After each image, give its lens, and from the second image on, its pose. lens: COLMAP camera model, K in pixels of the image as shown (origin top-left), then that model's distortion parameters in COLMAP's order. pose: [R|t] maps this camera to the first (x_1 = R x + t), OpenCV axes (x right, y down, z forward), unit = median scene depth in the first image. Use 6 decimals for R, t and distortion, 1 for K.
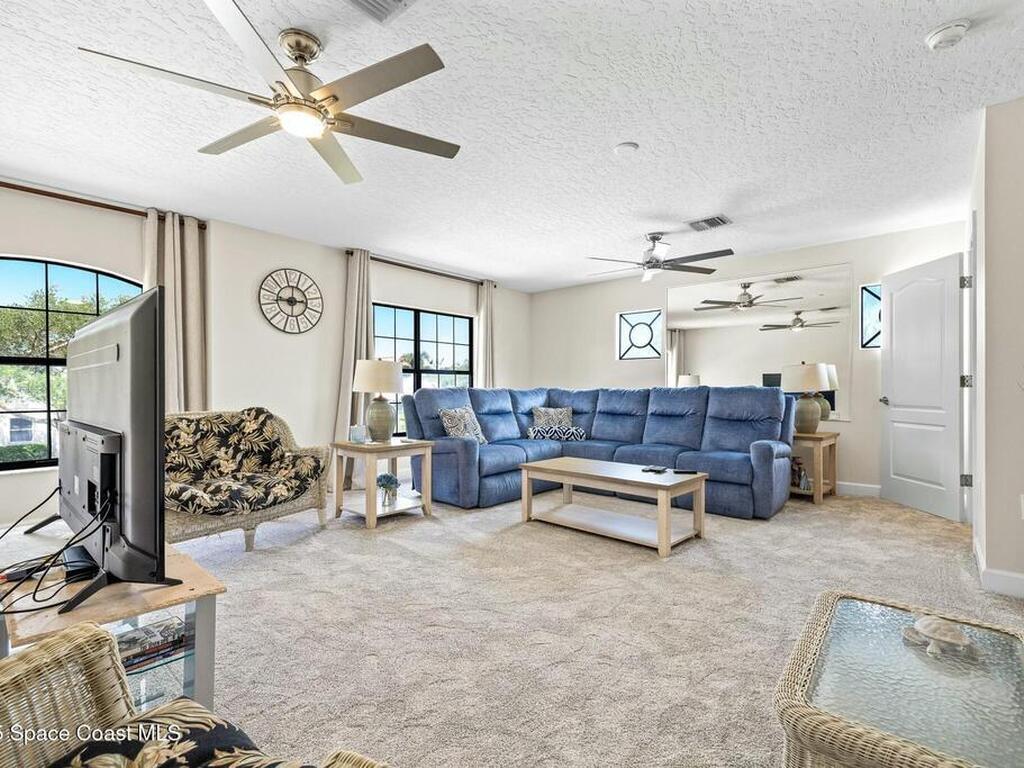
lens RADIAL K [[478.7, 0, 501.7], [0, 478.7, 387.0], [0, 0, 1]] dist [0.000203, -0.000706]
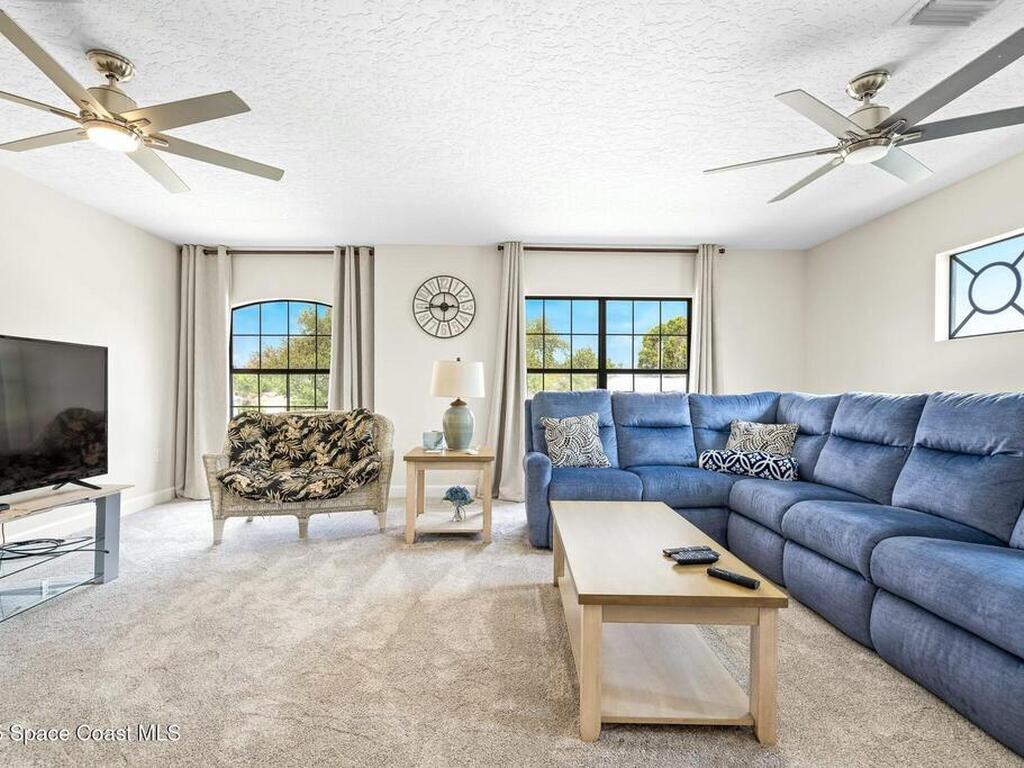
lens RADIAL K [[478.7, 0, 512.2], [0, 478.7, 391.3], [0, 0, 1]] dist [0.000203, -0.000706]
pose [[0.697032, 0.003285, -0.717032, 0.420824], [-0.001716, 0.999994, 0.002914, -0.000278], [0.717038, -0.000801, 0.697034, 0.399535]]
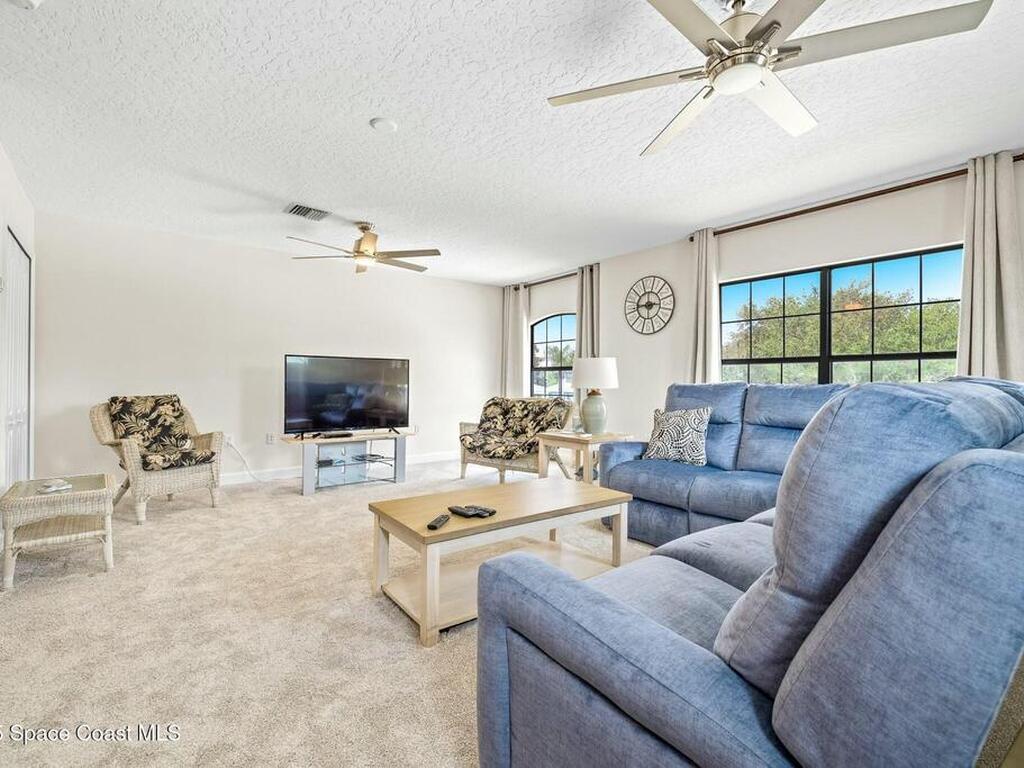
lens RADIAL K [[478.7, 0, 520.0], [0, 478.7, 378.9], [0, 0, 1]] dist [0.000203, -0.000706]
pose [[-0.138896, -0.008209, -0.990273, 0.728195], [-0.002075, 0.999966, -0.007999, 0.001213], [0.990305, 0.000944, -0.138908, 0.891204]]
